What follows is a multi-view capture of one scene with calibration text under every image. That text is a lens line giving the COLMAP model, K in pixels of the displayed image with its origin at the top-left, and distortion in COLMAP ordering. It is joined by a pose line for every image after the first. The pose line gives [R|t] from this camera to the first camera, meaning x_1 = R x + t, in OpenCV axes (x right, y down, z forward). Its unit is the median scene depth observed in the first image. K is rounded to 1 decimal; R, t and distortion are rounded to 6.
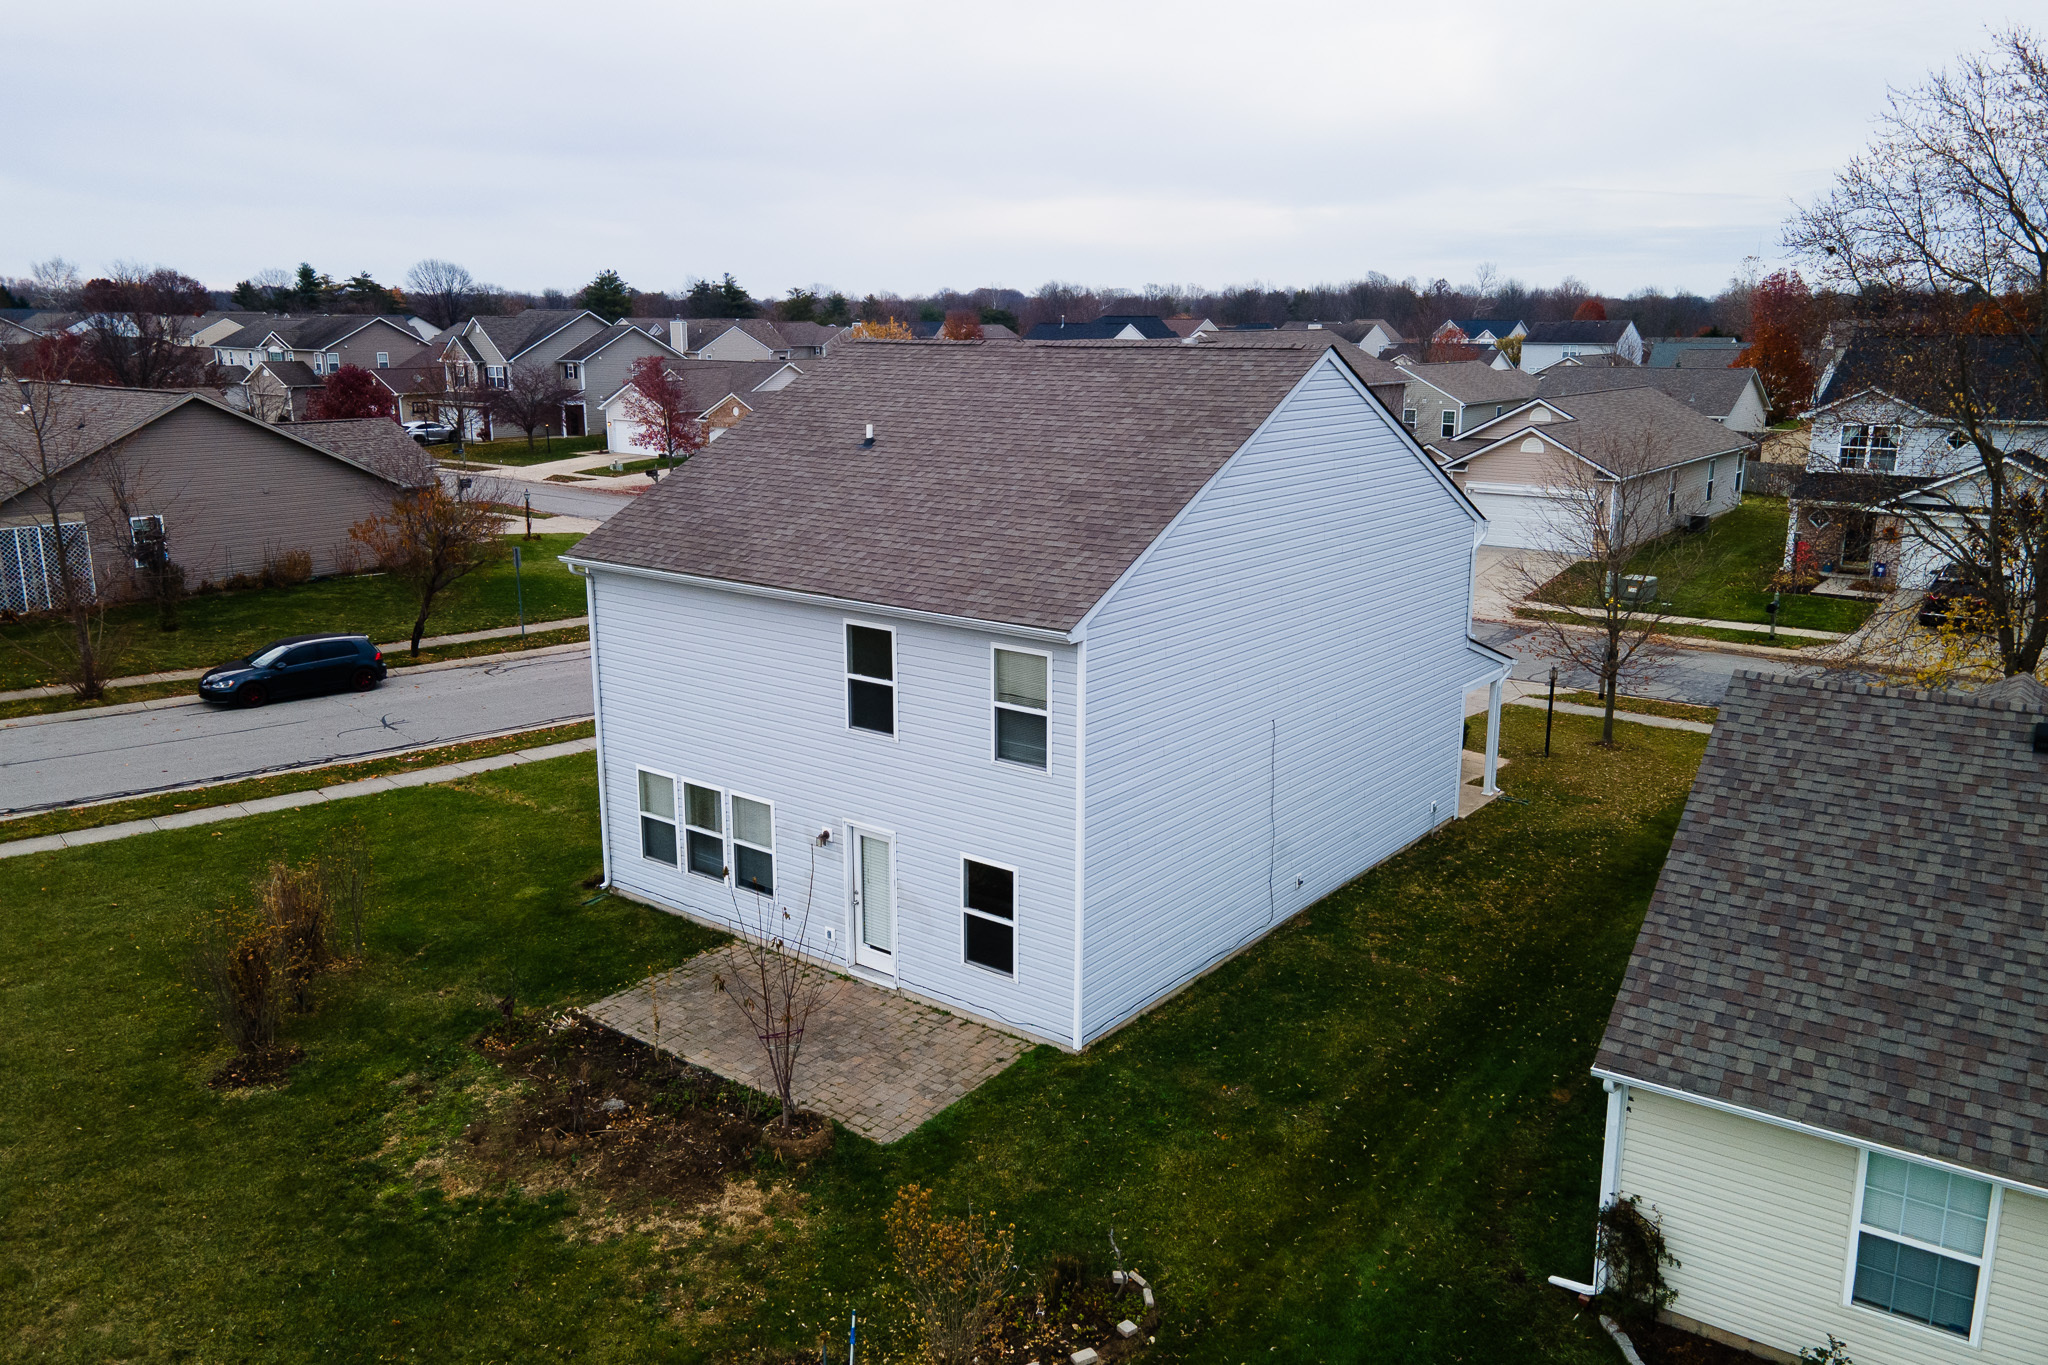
lens RADIAL K [[1528.1, 0, 1031.9], [0, 1528.1, 684.9], [0, 0, 1]] dist [0.018553, 0.063200]
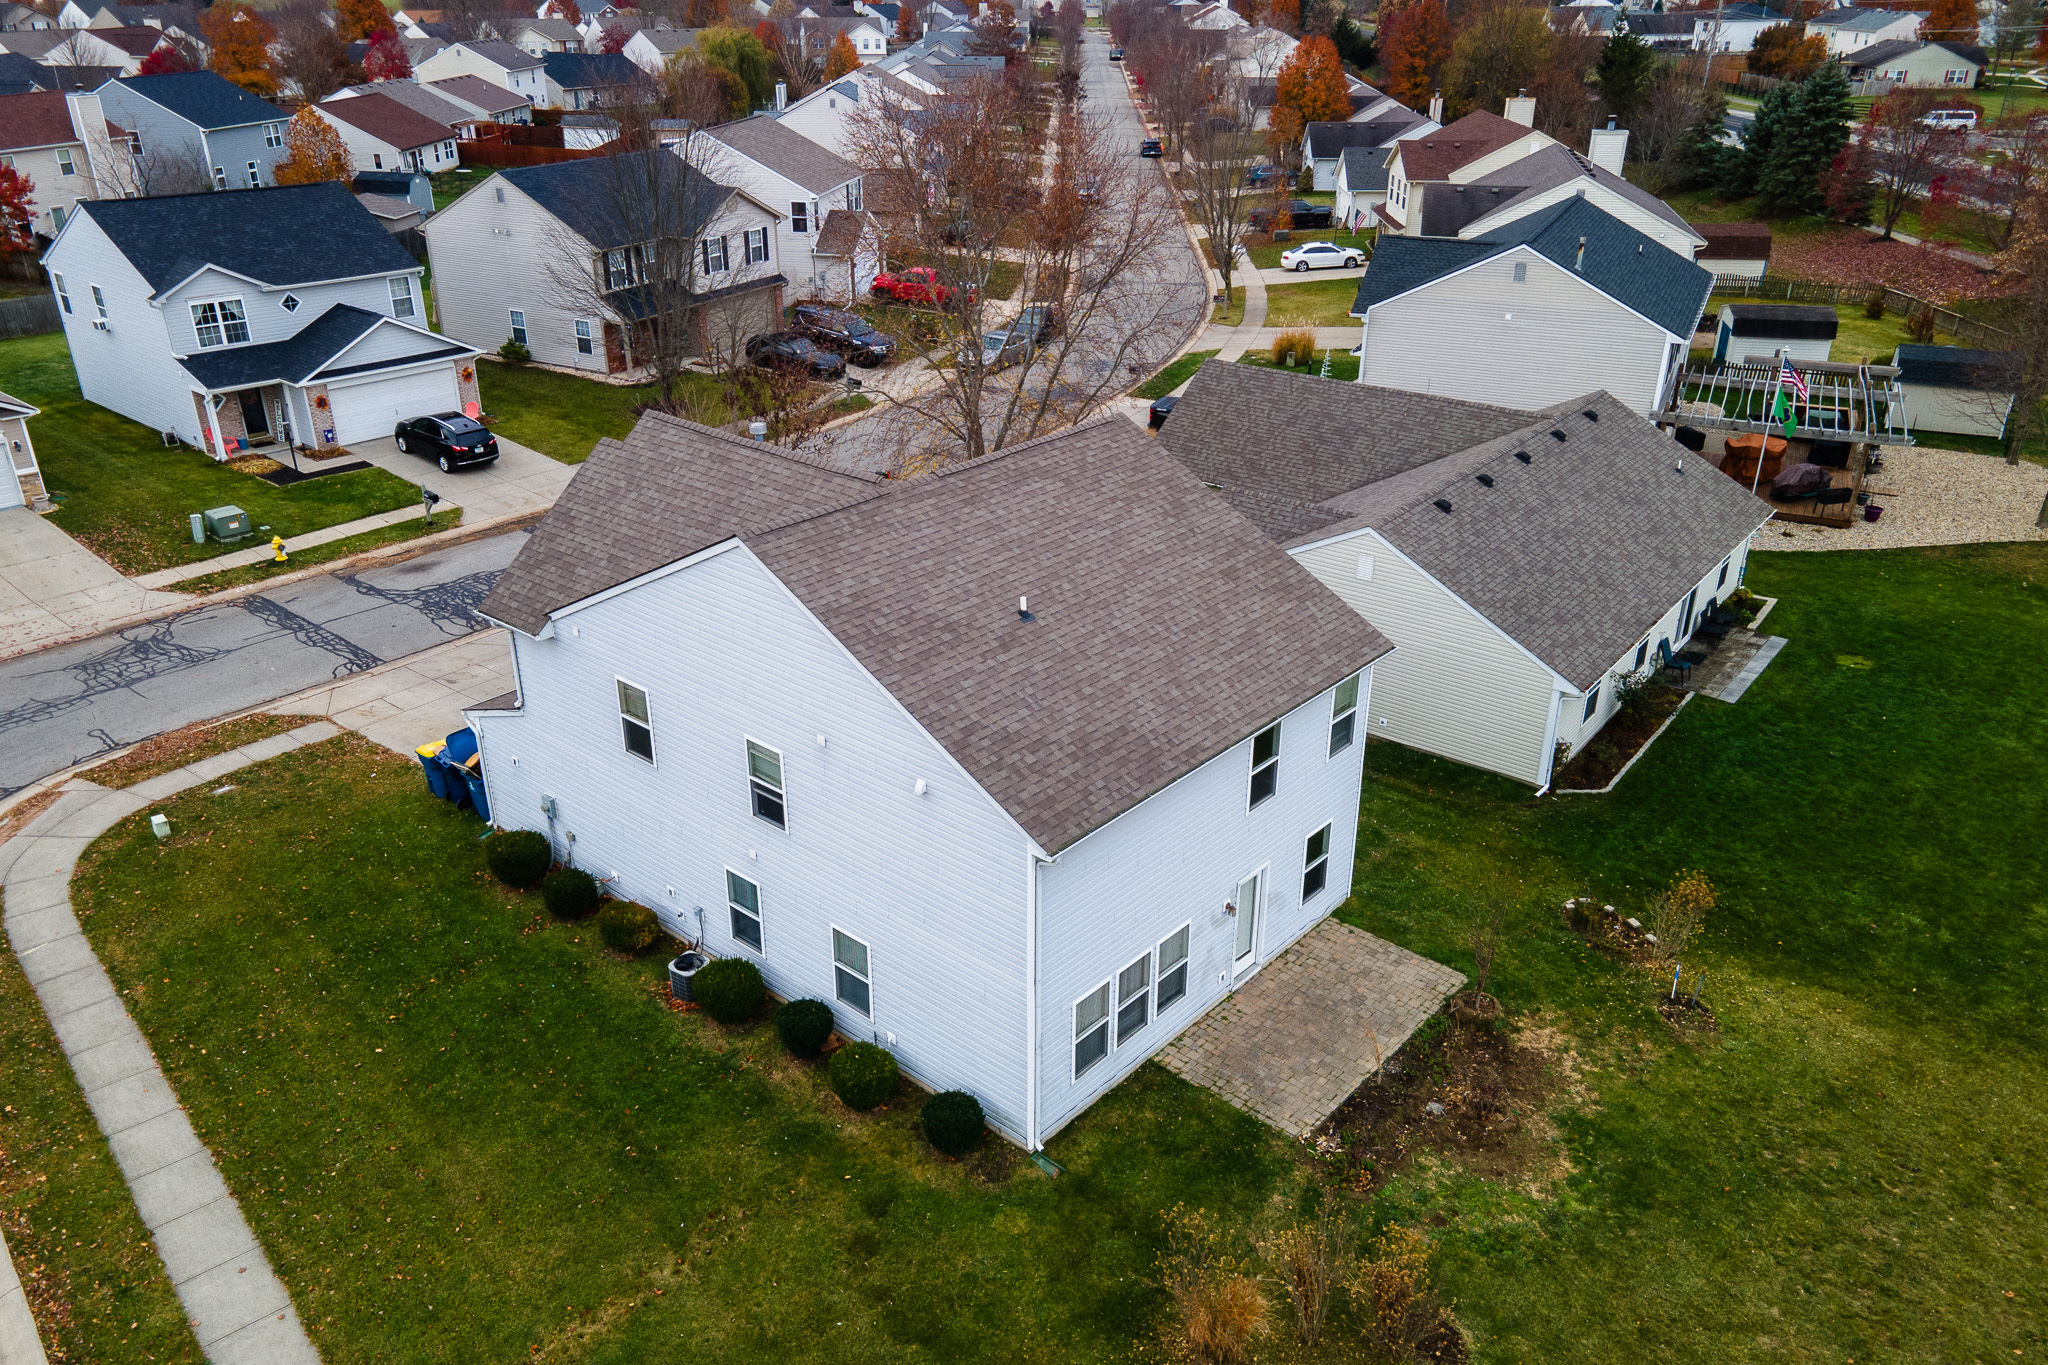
lens RADIAL K [[1528.1, 0, 1031.9], [0, 1528.1, 684.9], [0, 0, 1]] dist [0.018553, 0.063200]
pose [[0.059928, -0.422906, 0.904190, -1.236423], [0.225388, 0.888158, 0.400469, -0.614977], [-0.972424, 0.179794, 0.148544, 0.984689]]
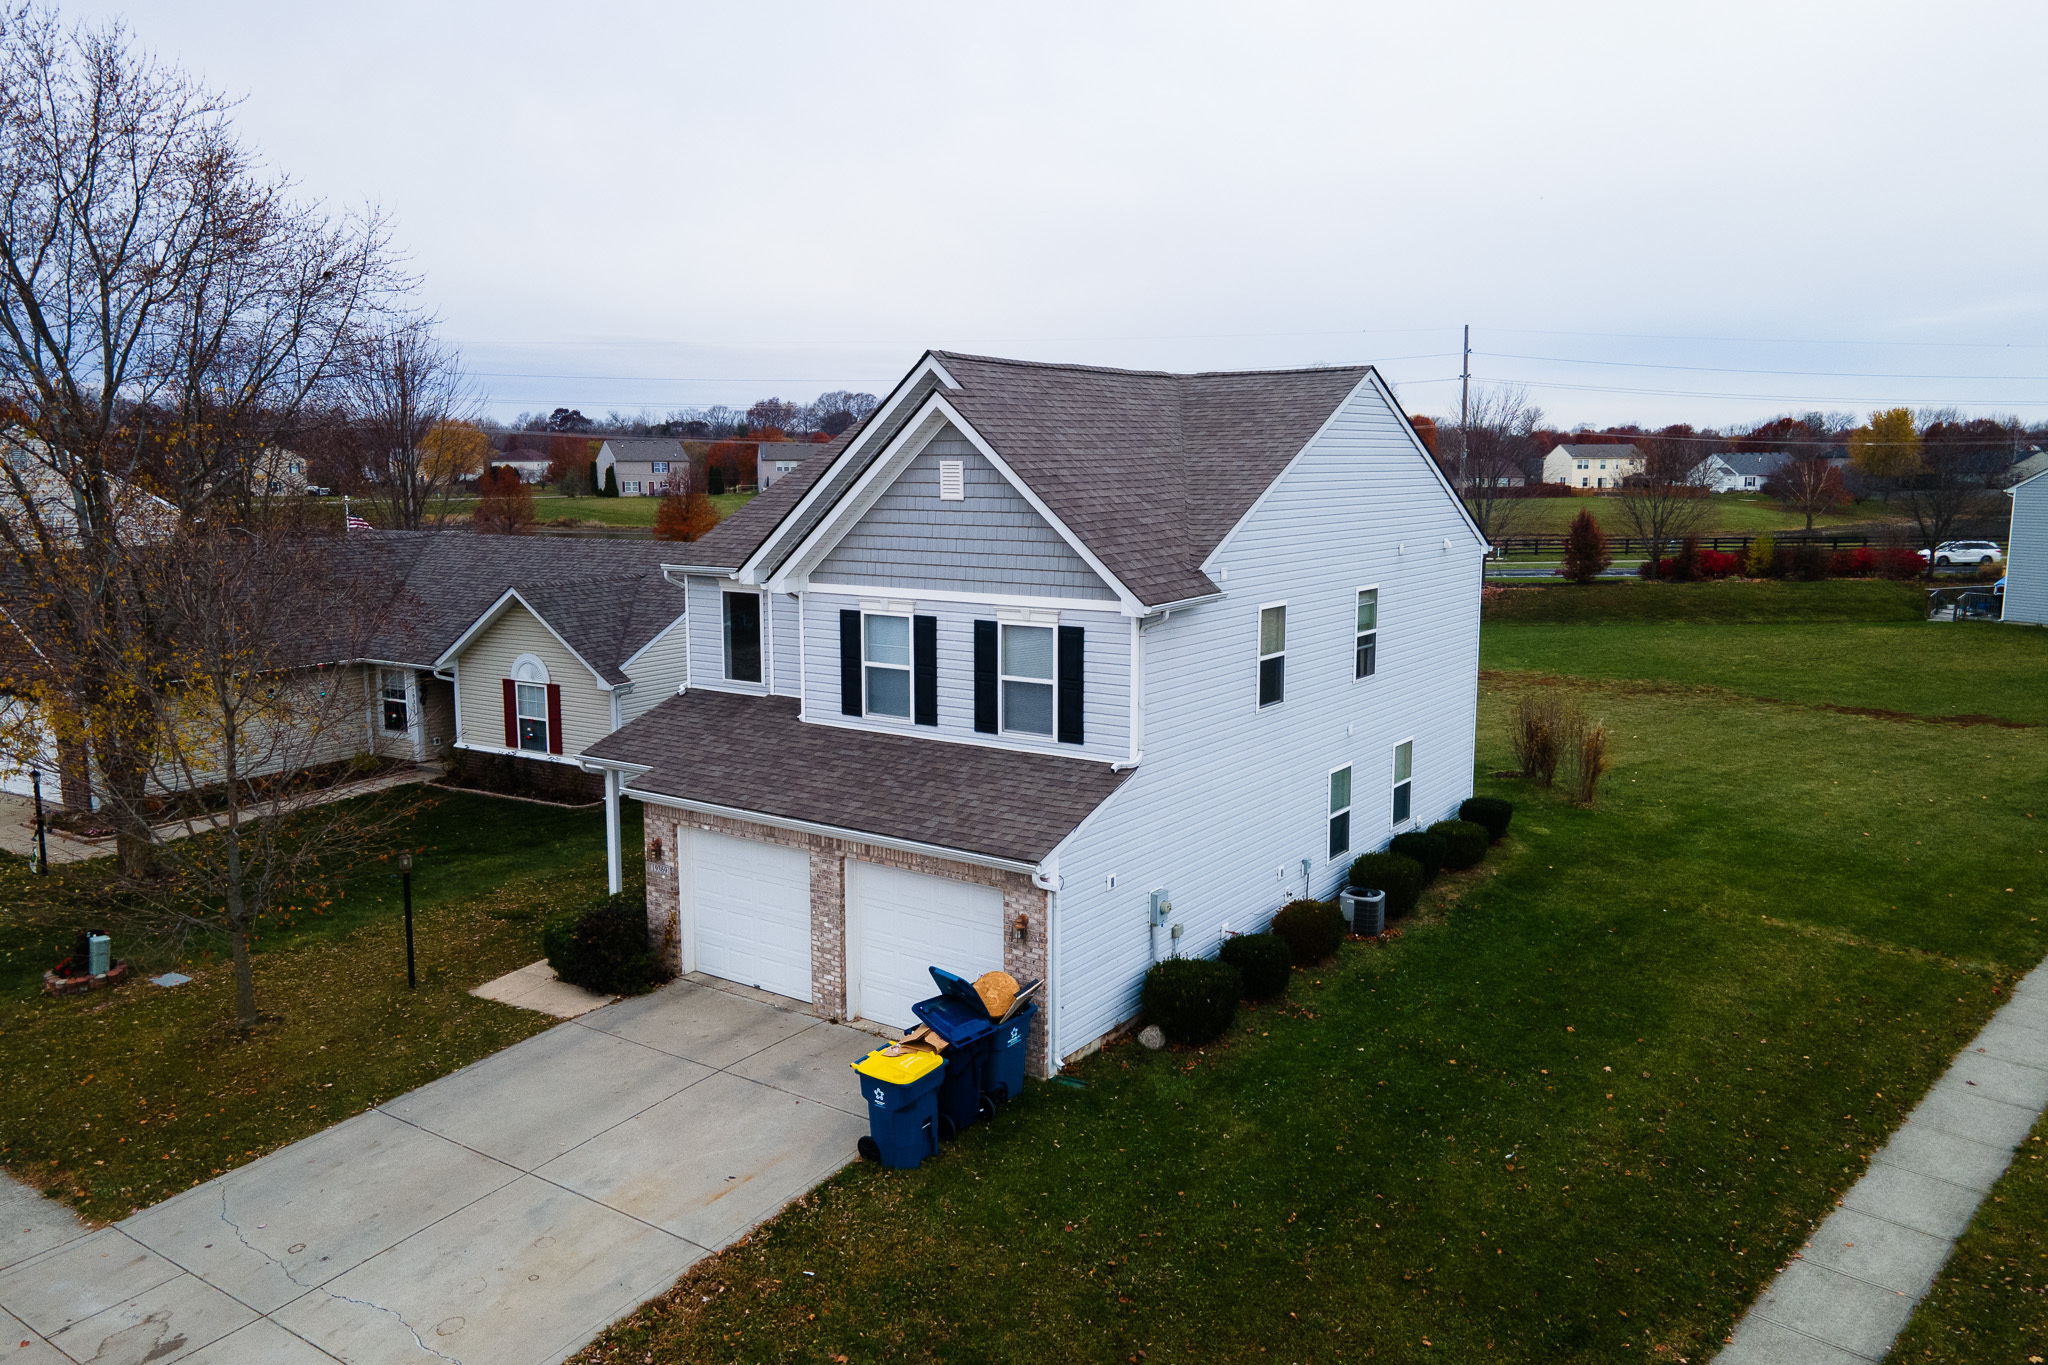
lens RADIAL K [[1474.0, 0, 1024.0], [0, 1474.0, 682.5], [0, 0, 1]] dist [0.004461, 0.096245]
pose [[-0.999313, 0.012508, -0.034897, 0.151383], [-0.001777, 0.924117, 0.382105, -0.512073], [0.037029, 0.381904, -0.923460, 2.493648]]
